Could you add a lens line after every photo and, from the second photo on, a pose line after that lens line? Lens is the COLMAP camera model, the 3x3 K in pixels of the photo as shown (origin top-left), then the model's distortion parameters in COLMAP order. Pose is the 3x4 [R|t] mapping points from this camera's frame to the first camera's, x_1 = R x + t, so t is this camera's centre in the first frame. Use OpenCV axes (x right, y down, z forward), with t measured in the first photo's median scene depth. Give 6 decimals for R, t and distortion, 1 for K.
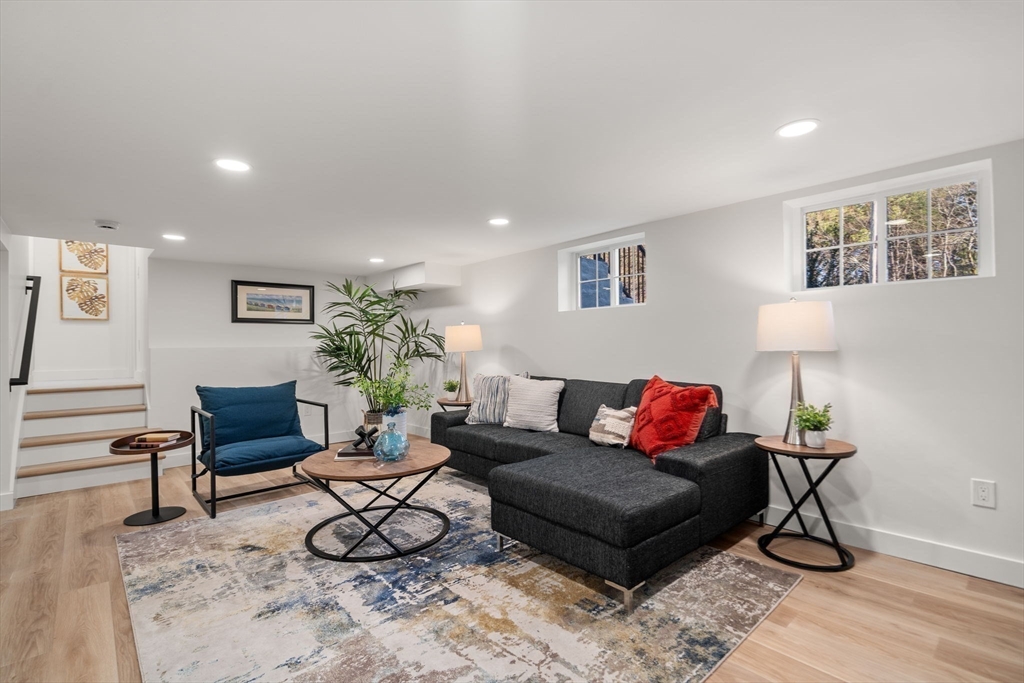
lens RADIAL K [[474.3, 0, 514.7], [0, 474.3, 344.7], [0, 0, 1]] dist [-0.001664, -0.000147]
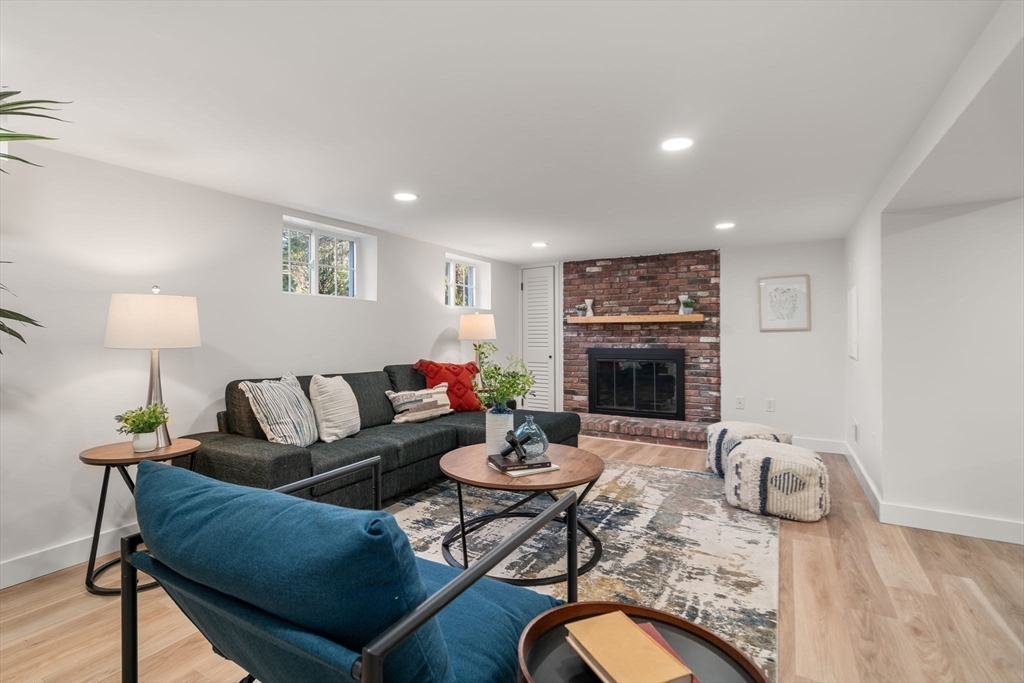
lens RADIAL K [[474.3, 0, 514.7], [0, 474.3, 344.7], [0, 0, 1]] dist [-0.001664, -0.000147]
pose [[-0.310498, -0.005411, 0.950559, -1.440076], [0.005116, 0.999960, 0.007364, 0.023729], [-0.950560, 0.007150, -0.310457, 1.667612]]
